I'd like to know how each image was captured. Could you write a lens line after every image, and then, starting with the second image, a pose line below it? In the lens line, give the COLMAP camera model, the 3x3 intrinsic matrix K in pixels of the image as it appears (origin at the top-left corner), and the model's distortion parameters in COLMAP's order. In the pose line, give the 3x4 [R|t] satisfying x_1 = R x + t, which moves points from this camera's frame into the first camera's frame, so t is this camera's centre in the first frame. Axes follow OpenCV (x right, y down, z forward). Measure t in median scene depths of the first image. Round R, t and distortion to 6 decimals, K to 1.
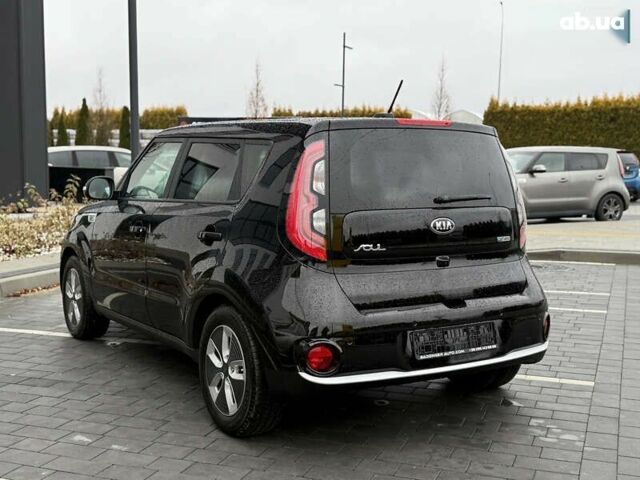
lens RADIAL K [[815.3, 0, 320.0], [0, 815.3, 240.0], [0, 0, 1]] dist [0.101503, -0.027827]
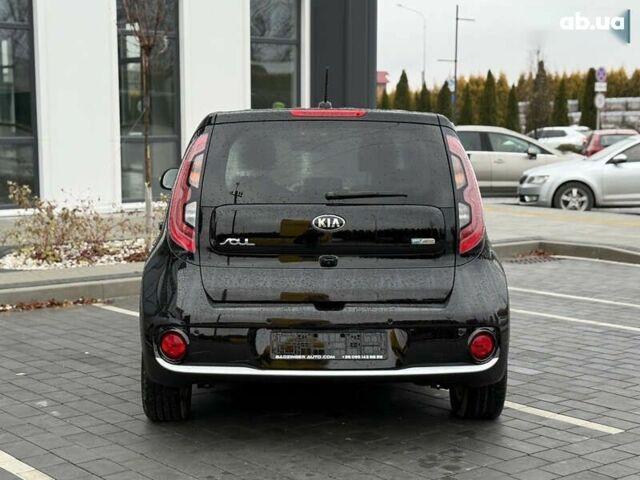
lens RADIAL K [[1128.3, 0, 320.0], [0, 1128.3, 240.0], [0, 0, 1]] dist [0.094323, 0.165202]
pose [[0.852349, 0.041941, -0.521288, 0.822428], [-0.045735, 0.998938, 0.005590, -0.004912], [0.520969, 0.019076, 0.853362, -0.116234]]
